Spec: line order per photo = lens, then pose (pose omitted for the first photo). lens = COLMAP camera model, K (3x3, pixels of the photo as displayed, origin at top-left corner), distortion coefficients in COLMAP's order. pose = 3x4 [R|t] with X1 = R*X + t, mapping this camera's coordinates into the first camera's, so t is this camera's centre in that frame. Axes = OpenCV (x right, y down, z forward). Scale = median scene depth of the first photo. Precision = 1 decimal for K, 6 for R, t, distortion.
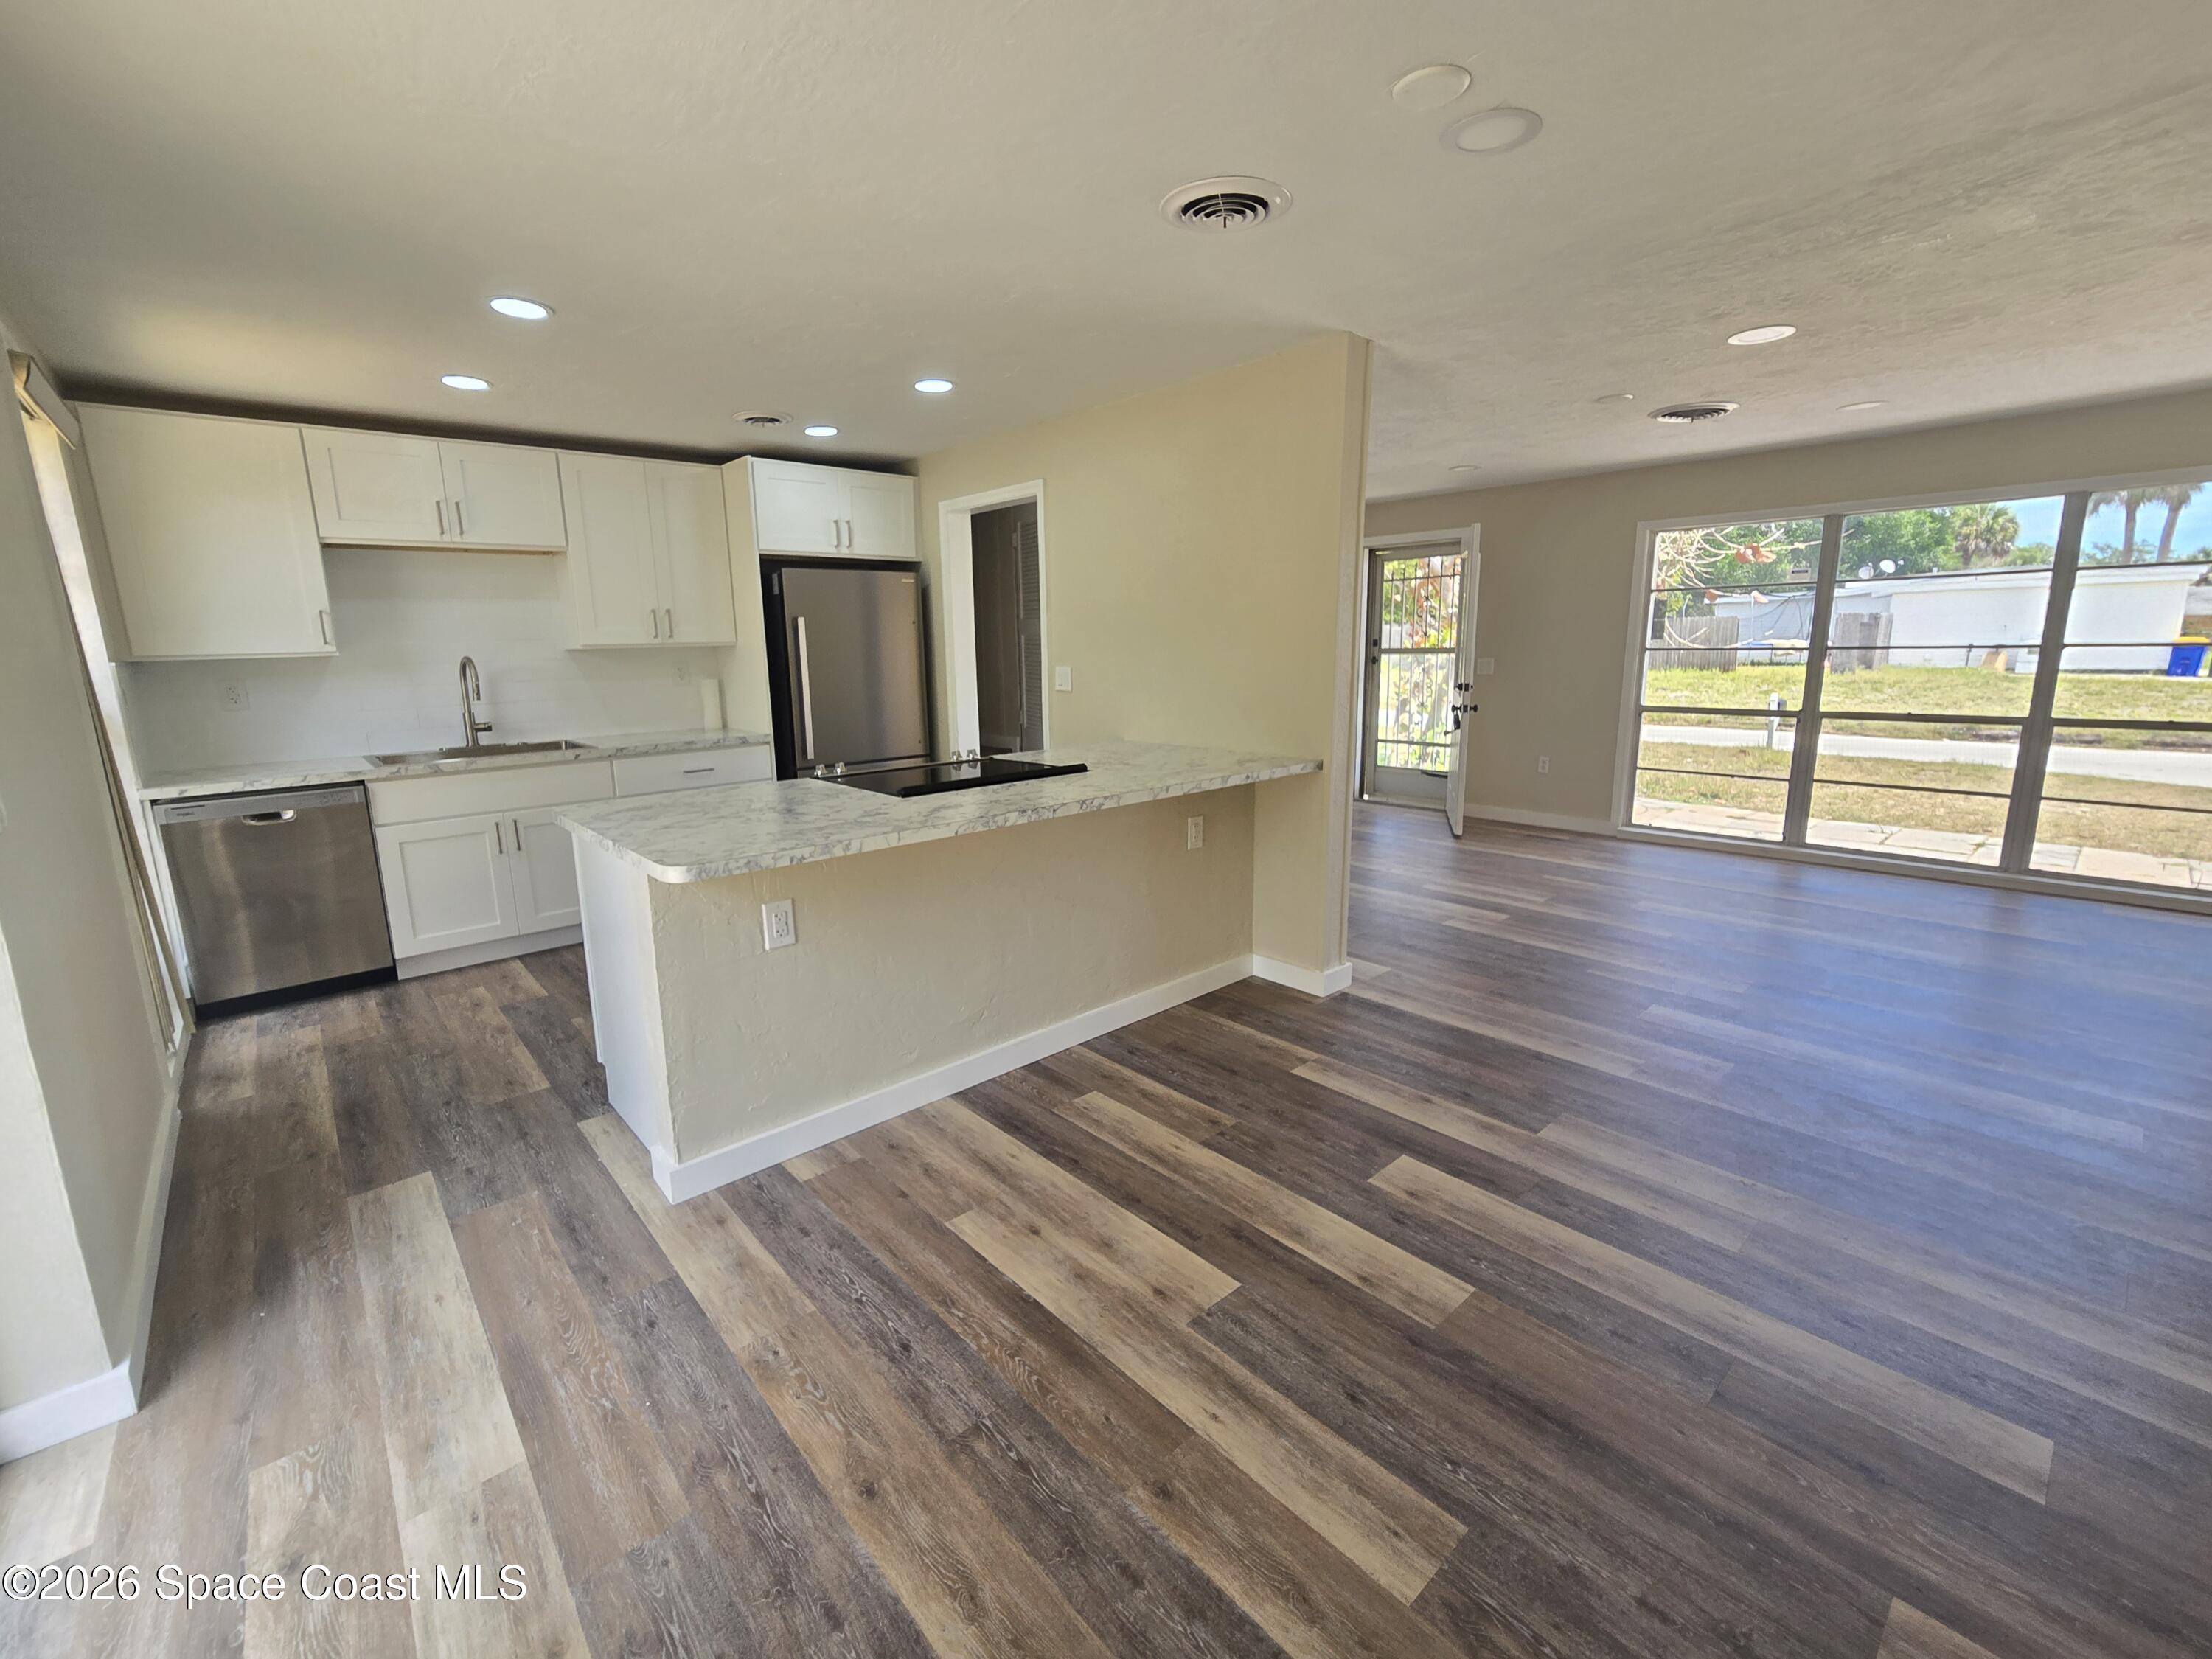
lens RADIAL K [[927.0, 0, 1106.9], [0, 927.0, 803.3], [0, 0, 1]] dist [-0.000533, 0.001058]
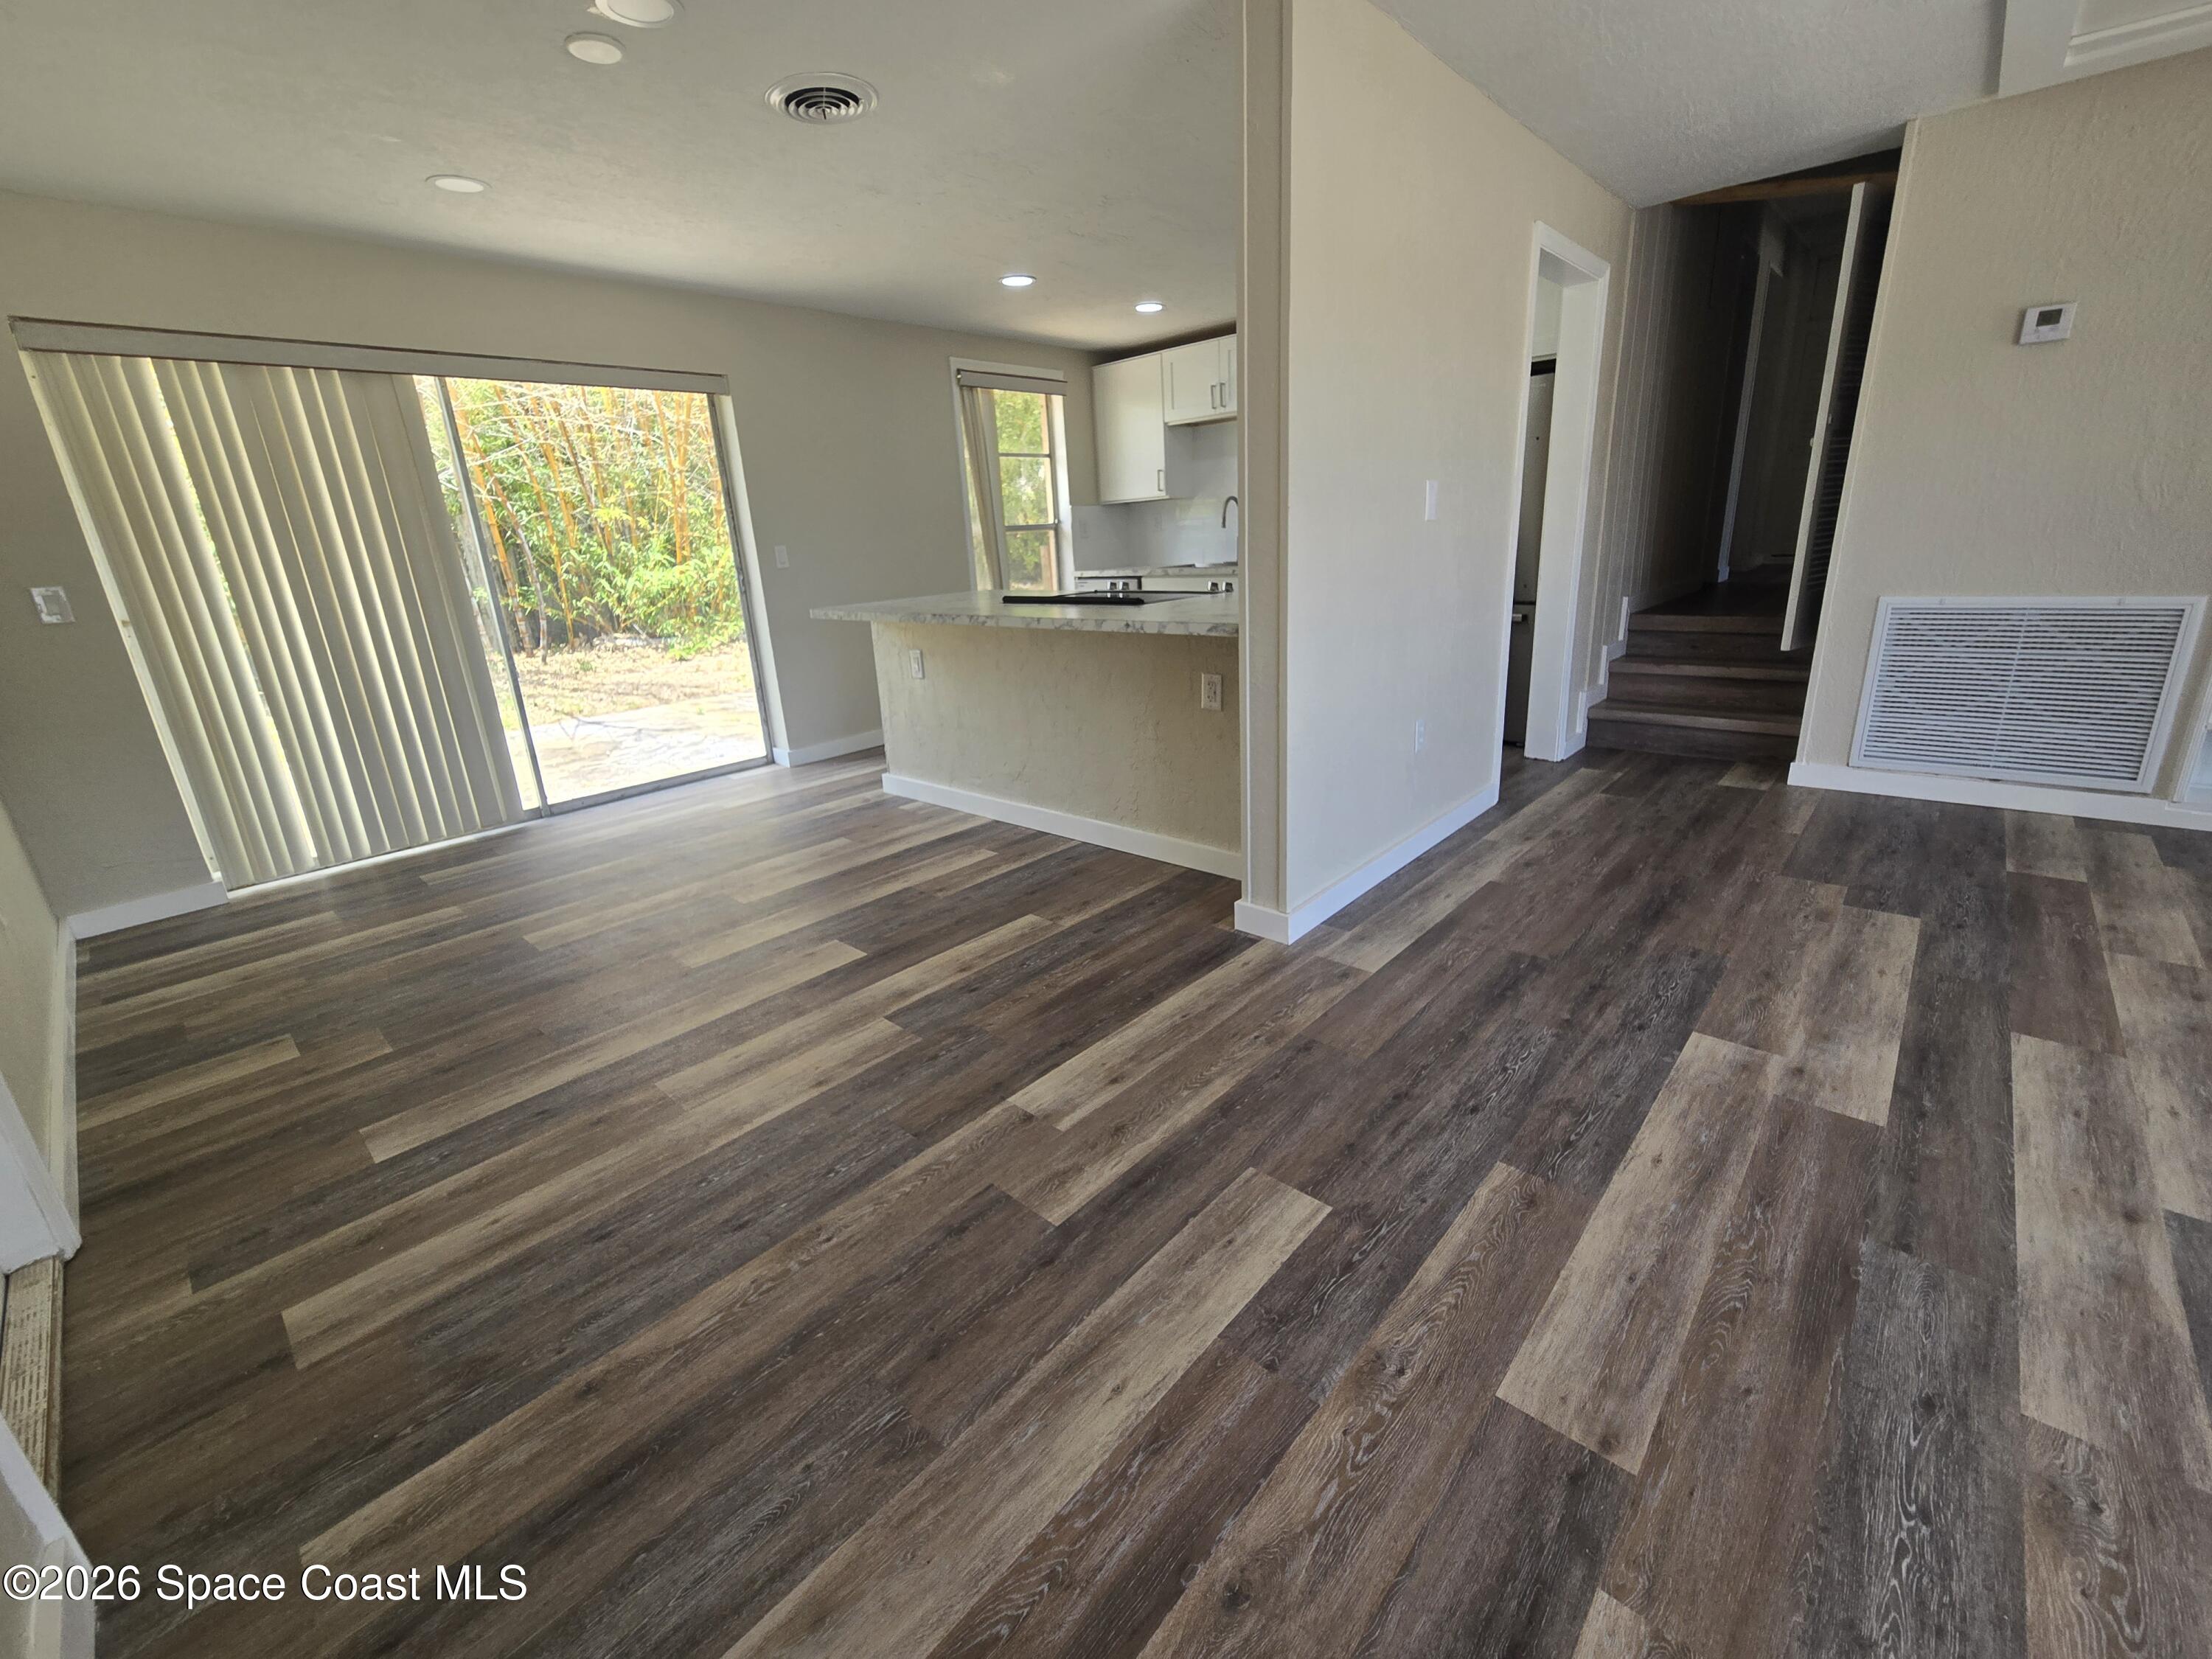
lens RADIAL K [[927.0, 0, 1108.4], [0, 927.0, 825.1], [0, 0, 1]] dist [-0.000533, 0.001058]
pose [[0.094337, 0.314286, -0.944630, 1.288315], [-0.121175, 0.945431, 0.302451, -0.139286], [0.988138, 0.085933, 0.127273, 1.066945]]
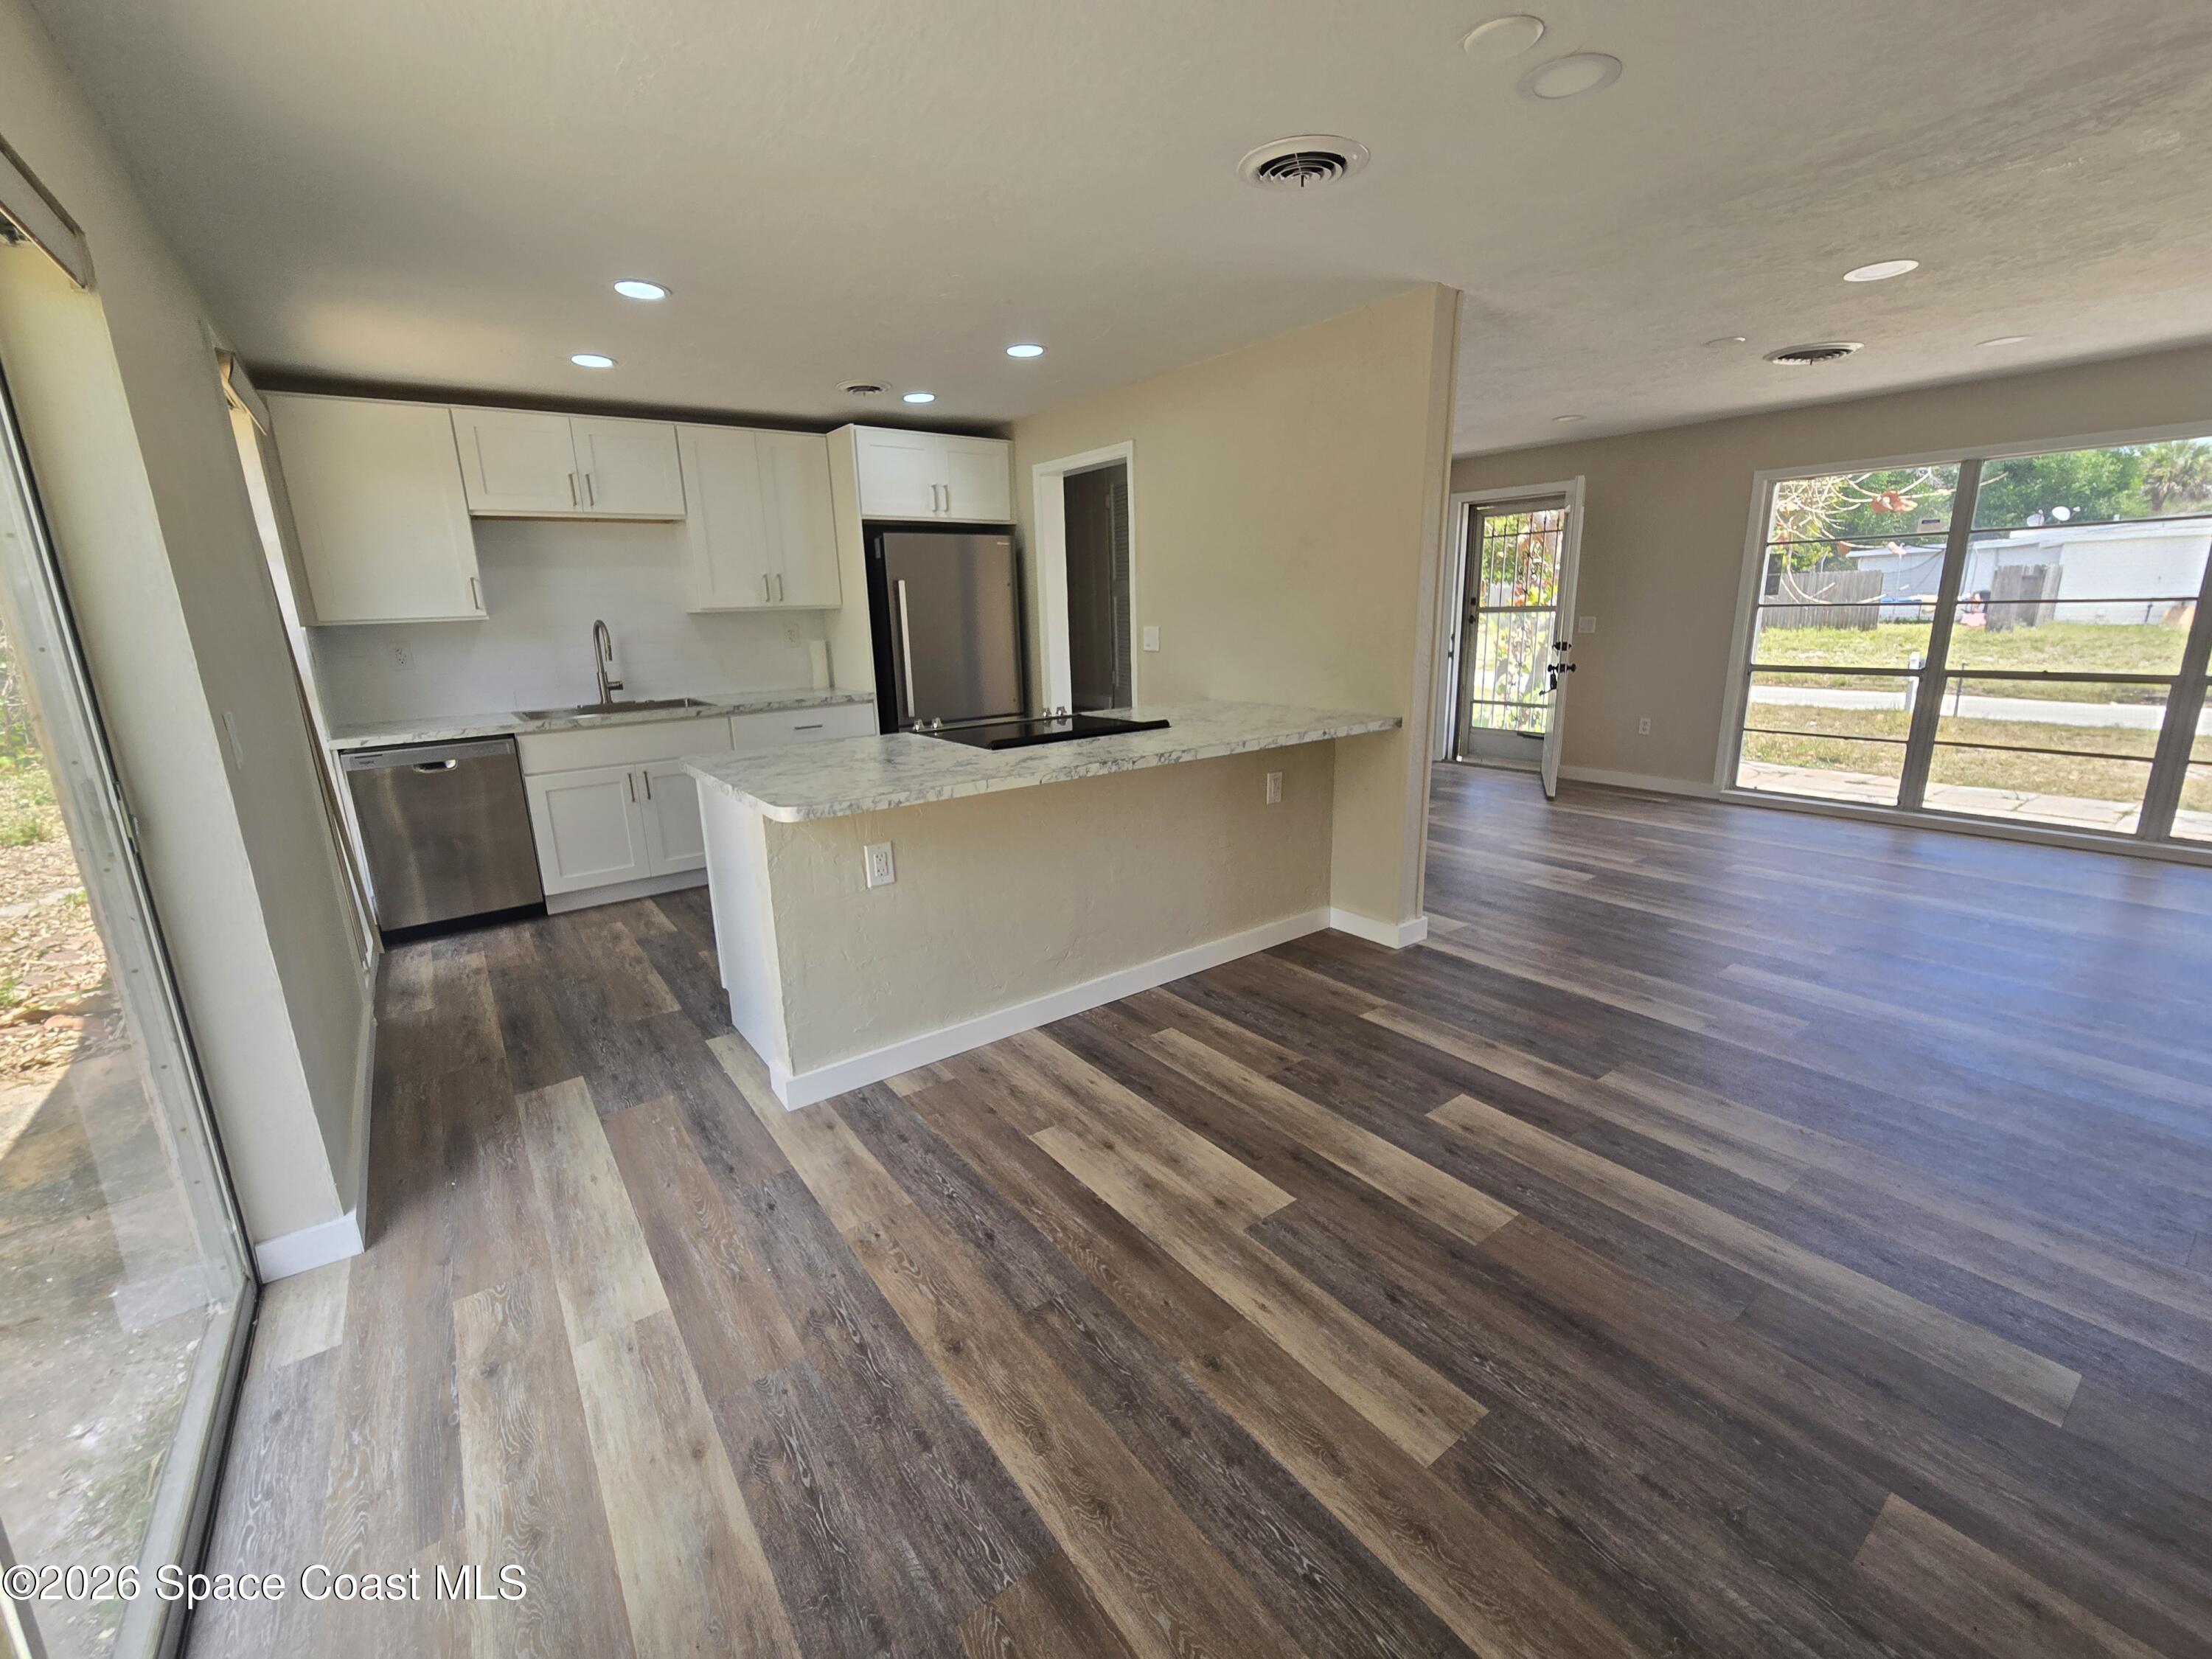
lens RADIAL K [[927.0, 0, 1127.9], [0, 927.0, 814.3], [0, 0, 1]] dist [-0.000533, 0.001058]
pose [[0.996378, 0.011664, -0.084230, 0.026148], [-0.007335, 0.998645, 0.051522, 0.012140], [0.084716, -0.050718, 0.995113, -0.053062]]
